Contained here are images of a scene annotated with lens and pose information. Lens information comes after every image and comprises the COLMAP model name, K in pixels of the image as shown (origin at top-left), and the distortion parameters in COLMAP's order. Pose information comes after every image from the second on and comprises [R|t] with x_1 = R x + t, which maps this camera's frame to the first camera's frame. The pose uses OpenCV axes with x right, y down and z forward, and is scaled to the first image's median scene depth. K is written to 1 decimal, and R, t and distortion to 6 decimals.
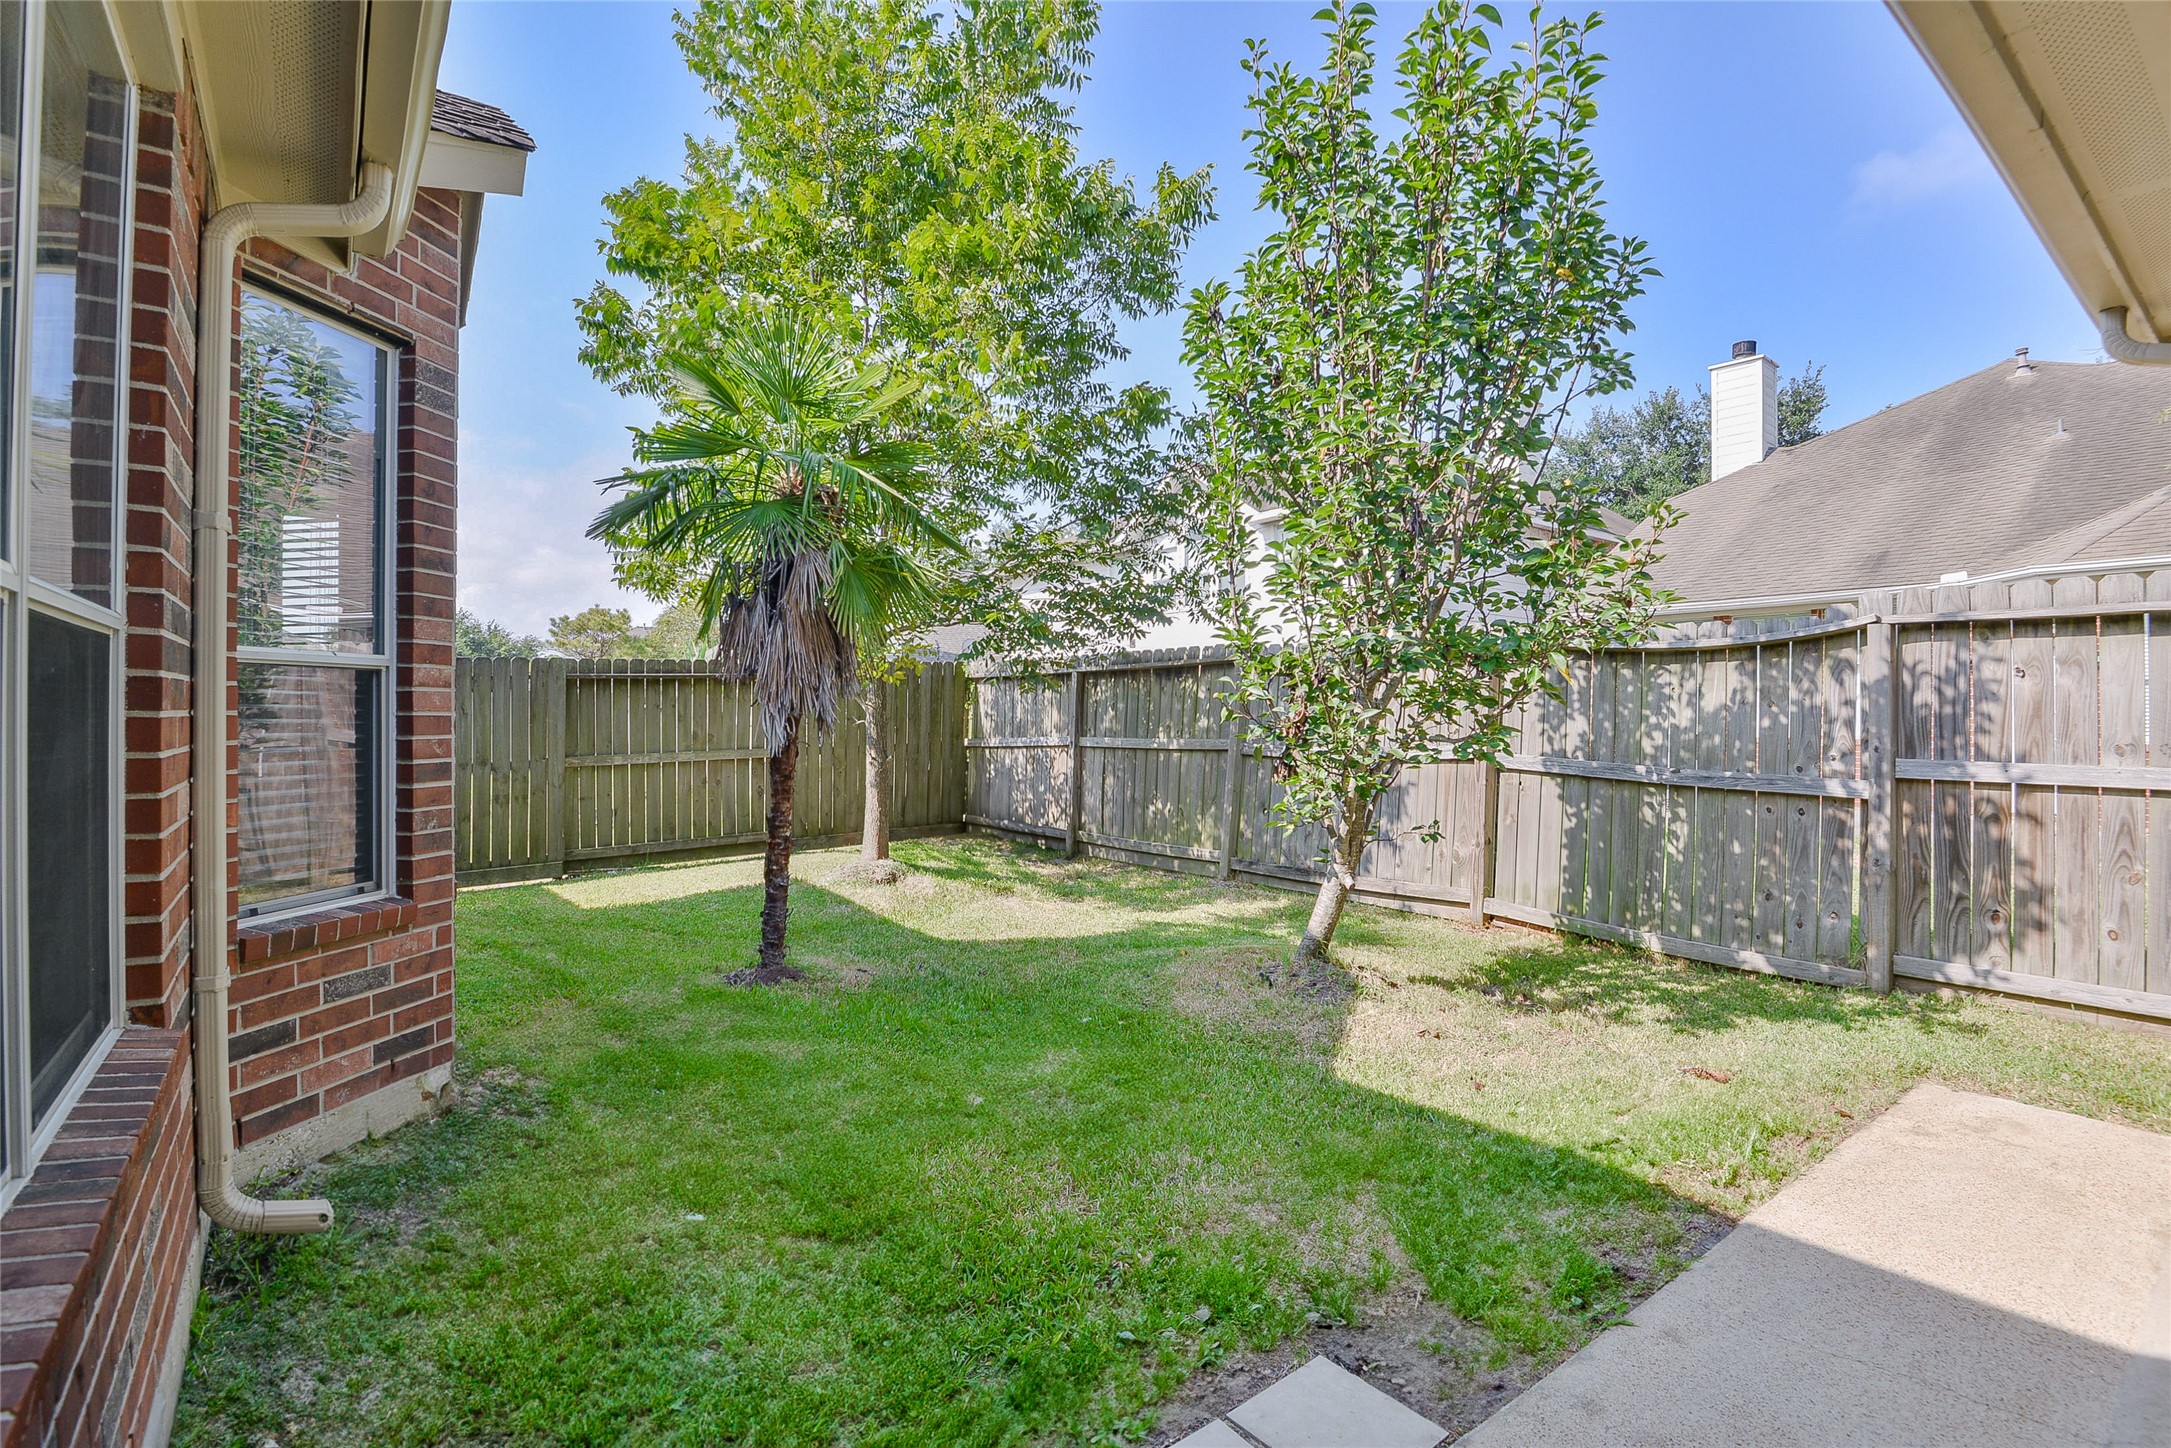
lens RADIAL K [[1007.3, 0, 1085.0], [0, 1007.3, 729.1], [0, 0, 1]] dist [-0.015411, -0.003223]
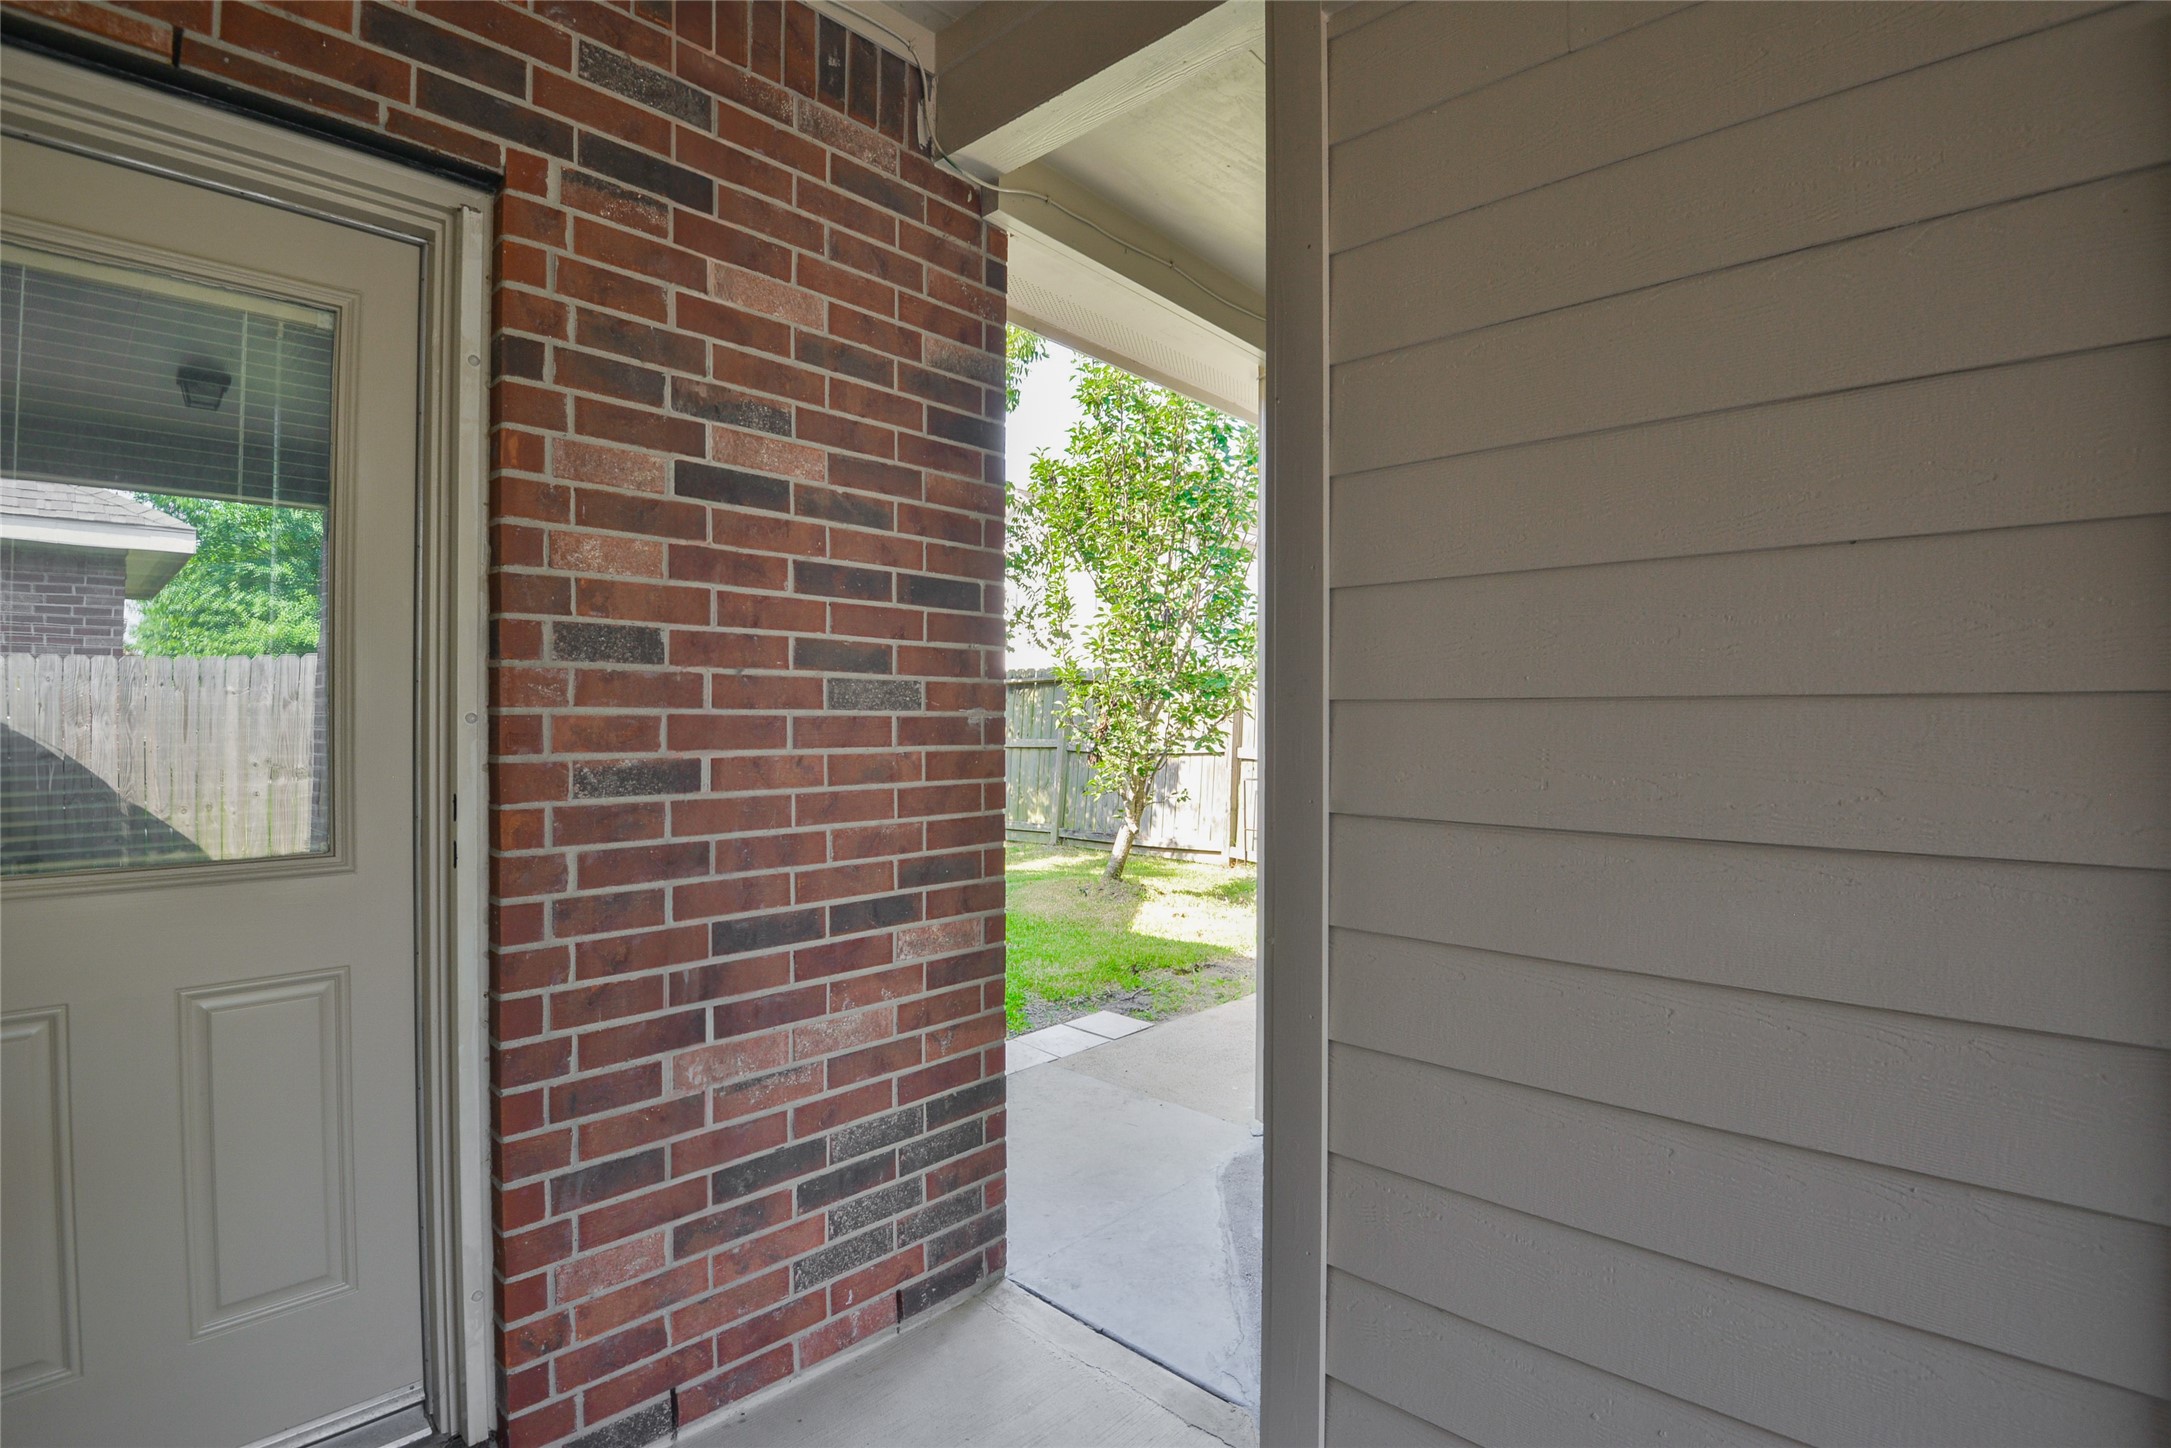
lens RADIAL K [[1061.7, 0, 1081.2], [0, 1061.7, 725.3], [0, 0, 1]] dist [0.000162, 0.000001]
pose [[0.985517, 0.000551, 0.169578, -0.105995], [-0.000033, 0.999995, -0.003057, -0.006502], [-0.169579, 0.003007, 0.985512, -0.642727]]
